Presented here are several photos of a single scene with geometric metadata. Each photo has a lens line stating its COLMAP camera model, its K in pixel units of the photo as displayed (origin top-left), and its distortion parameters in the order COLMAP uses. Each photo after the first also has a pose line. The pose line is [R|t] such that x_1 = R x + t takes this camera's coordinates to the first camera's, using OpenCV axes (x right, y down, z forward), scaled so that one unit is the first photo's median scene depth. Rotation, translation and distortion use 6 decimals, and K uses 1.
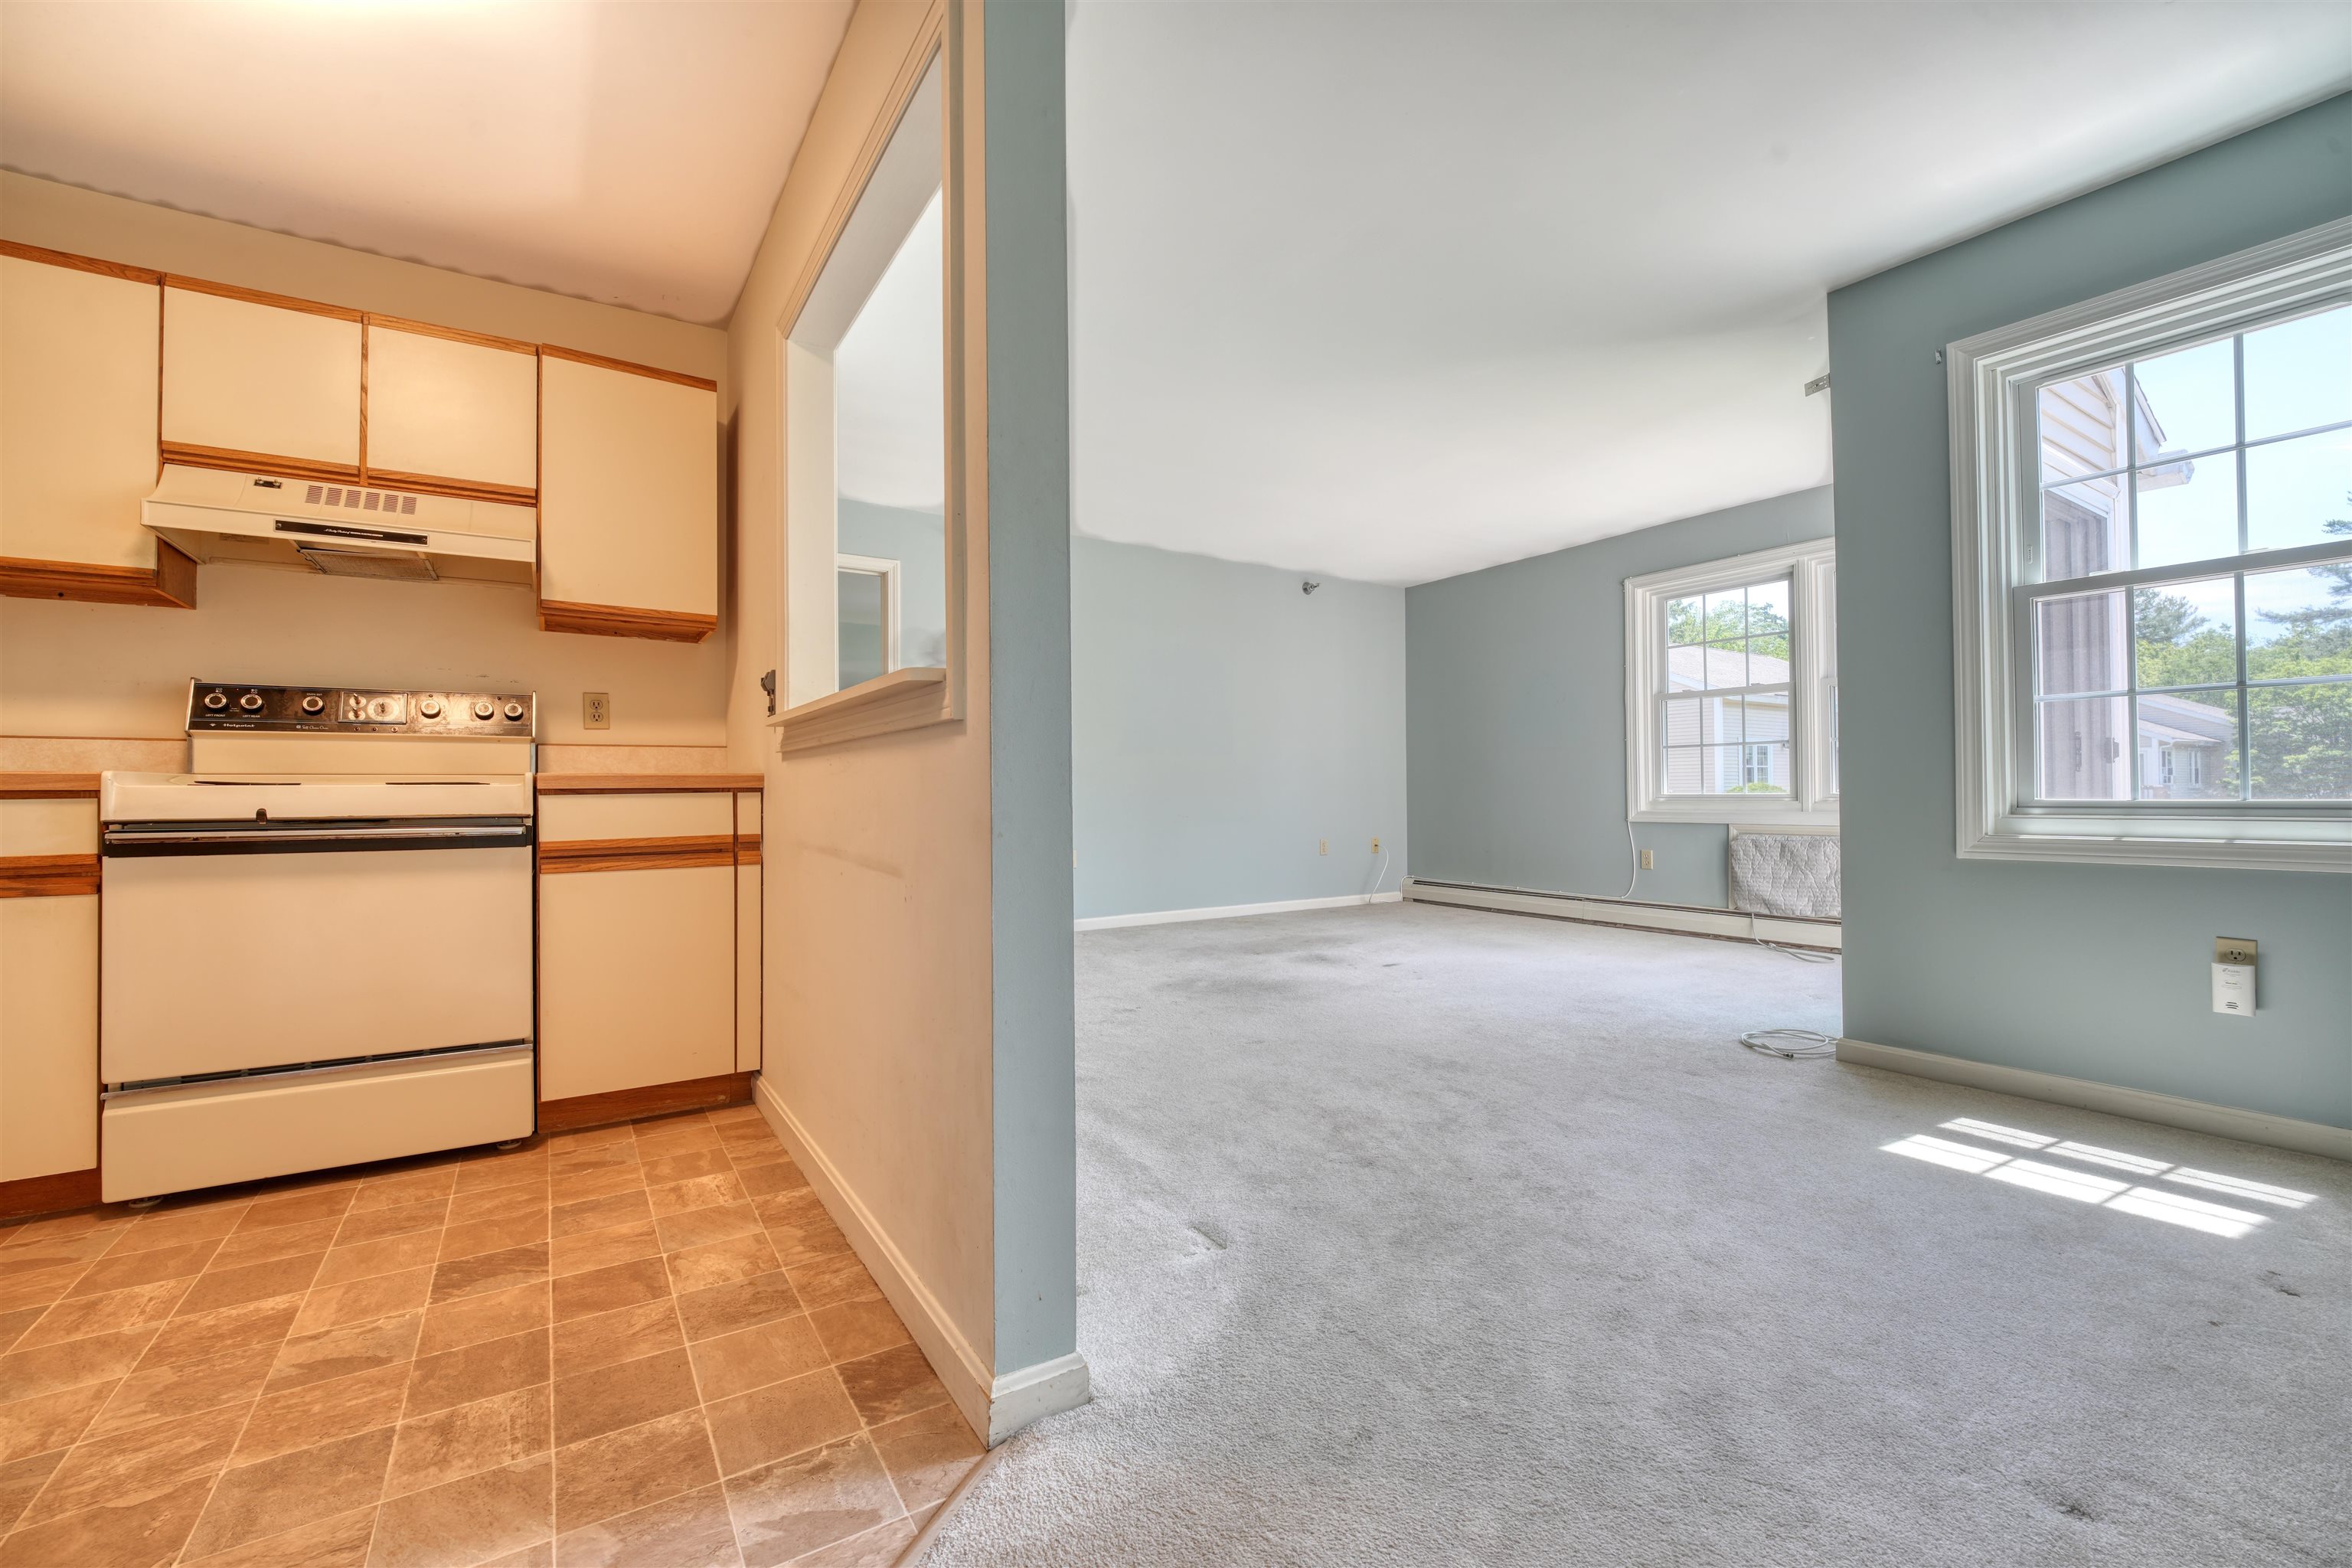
lens RADIAL K [[977.4, 0, 1178.7], [0, 977.4, 781.6], [0, 0, 1]] dist [-0.014978, 0.000197]
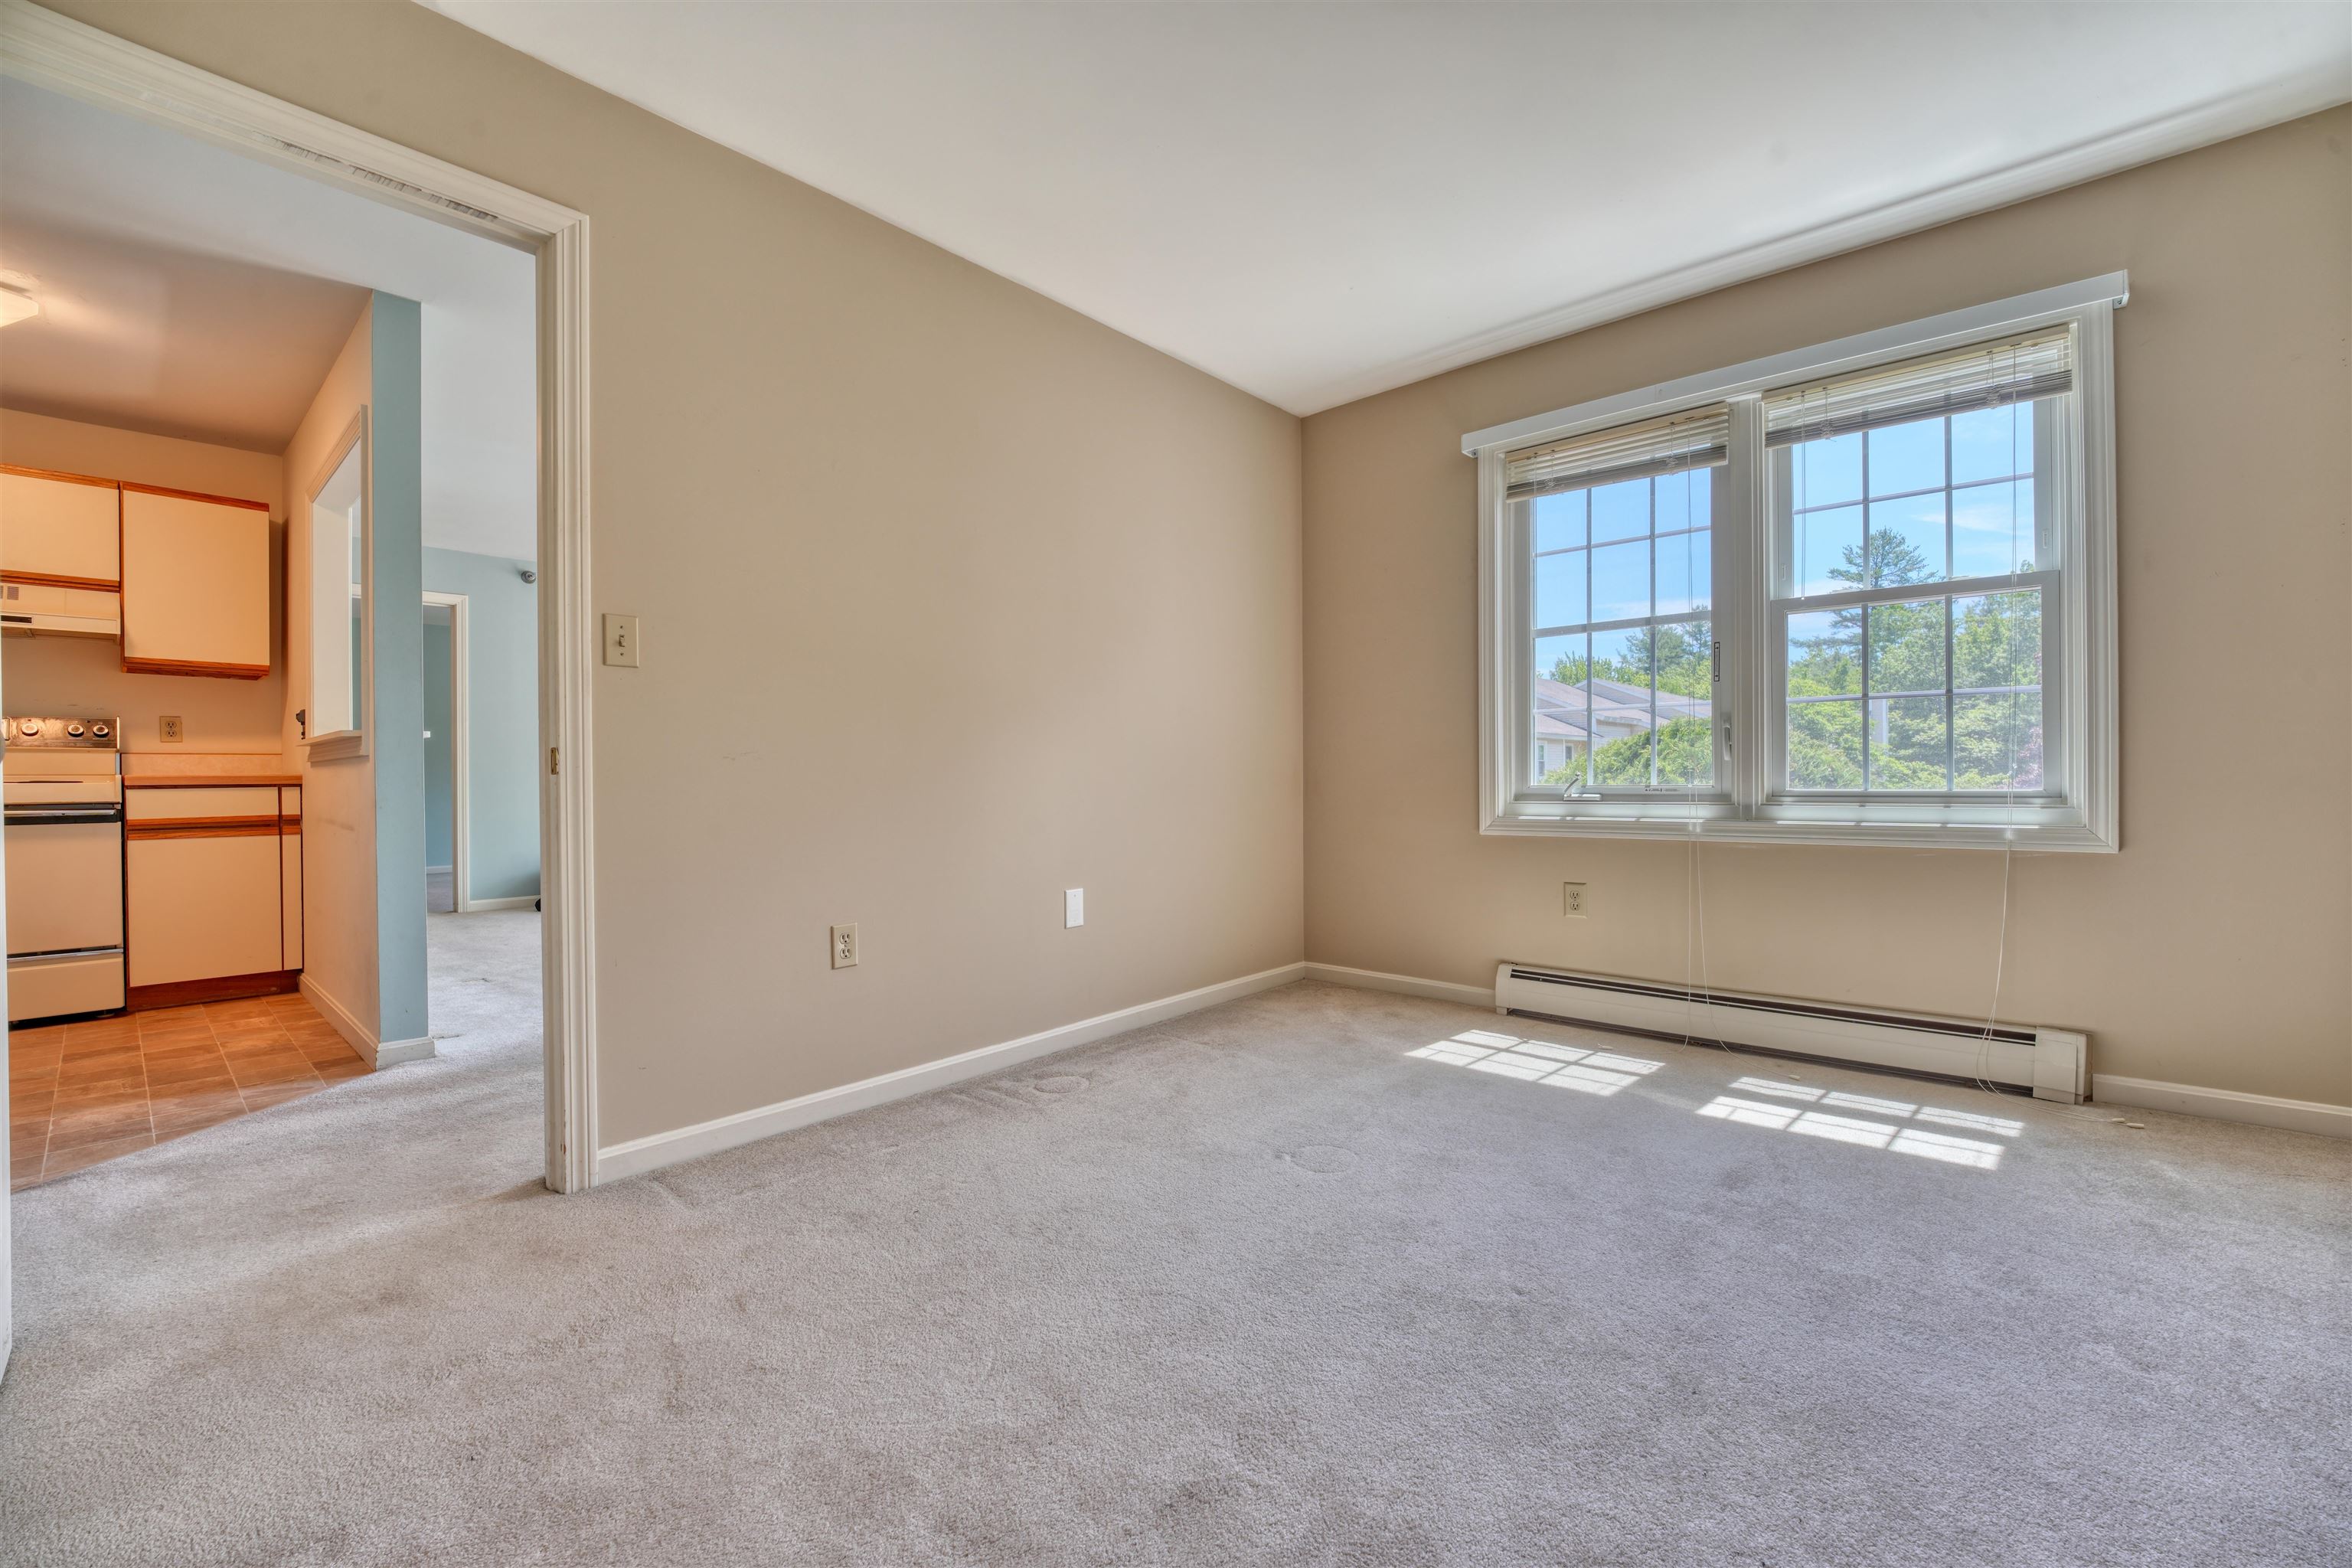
lens RADIAL K [[977.4, 0, 1178.7], [0, 977.4, 781.6], [0, 0, 1]] dist [-0.014978, 0.000197]
pose [[0.965142, -0.001582, 0.261721, 0.553237], [-0.001181, 0.999945, 0.010398, -0.016235], [-0.261723, -0.010345, 0.965088, -0.903987]]
